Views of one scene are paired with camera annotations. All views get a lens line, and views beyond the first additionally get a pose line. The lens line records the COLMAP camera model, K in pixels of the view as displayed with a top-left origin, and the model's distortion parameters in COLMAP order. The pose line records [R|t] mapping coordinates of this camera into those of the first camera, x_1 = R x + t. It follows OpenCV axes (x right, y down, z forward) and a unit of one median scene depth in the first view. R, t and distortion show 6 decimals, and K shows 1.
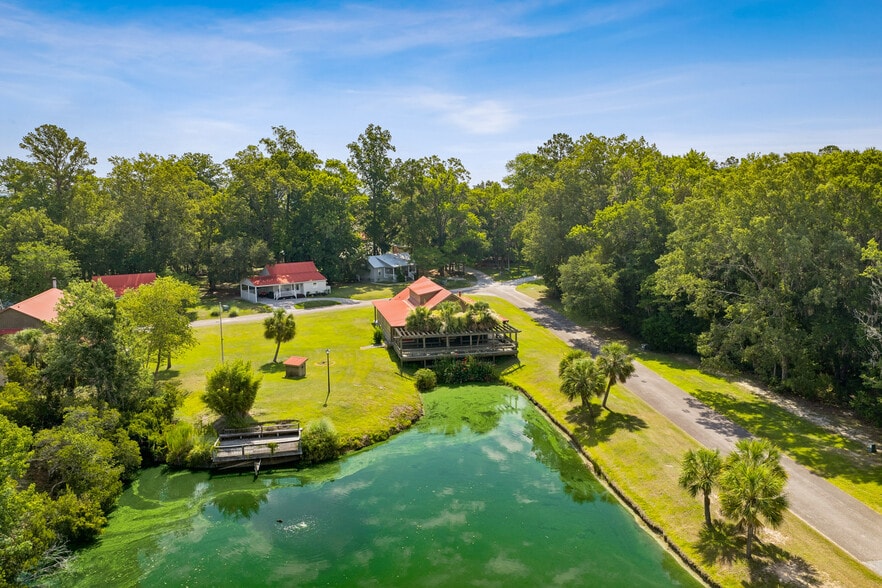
lens RADIAL K [[743.5, 0, 439.7], [0, 743.5, 246.2], [0, 0, 1]] dist [0.004125, -0.003712]
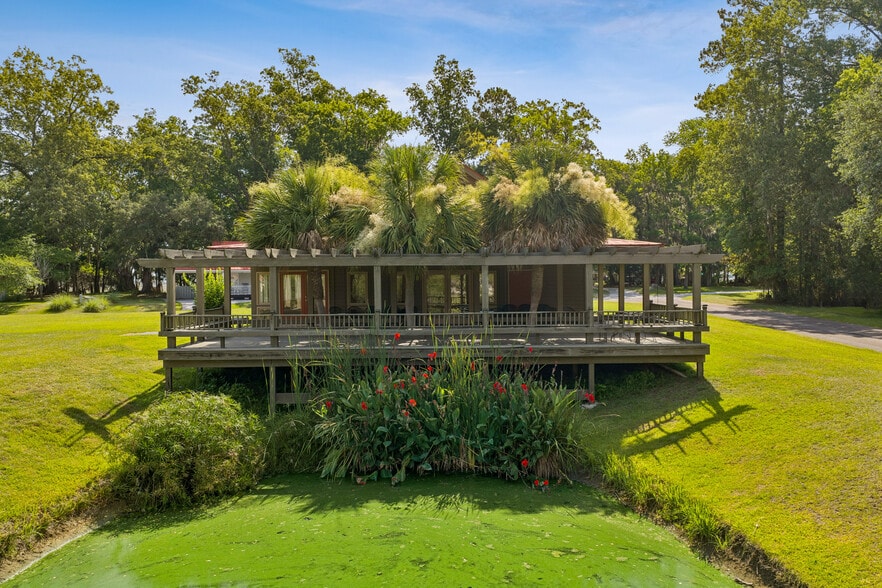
lens RADIAL K [[741.3, 0, 440.9], [0, 741.3, 281.4], [0, 0, 1]] dist [0.007835, 0.005925]
pose [[0.978756, 0.007332, -0.204895, 0.057825], [-0.021551, 0.997504, -0.067248, 0.108380], [0.203890, 0.070235, 0.976471, 0.605141]]
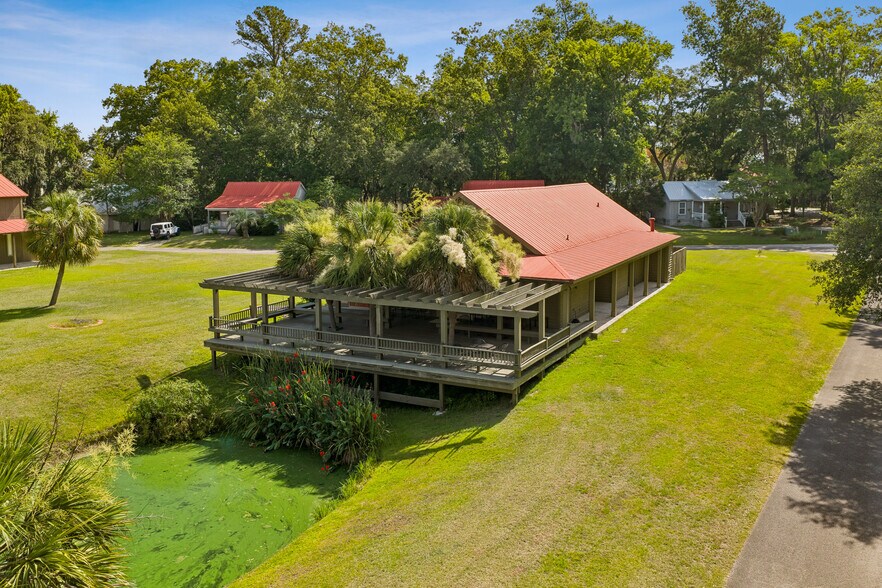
lens RADIAL K [[738.5, 0, 441.6], [0, 738.5, 257.7], [0, 0, 1]] dist [0.004527, -0.000431]
pose [[0.767970, 0.083108, -0.635071, 0.202057], [-0.050678, 0.996322, 0.069100, 0.059426], [0.638478, -0.020883, 0.769357, 0.602094]]
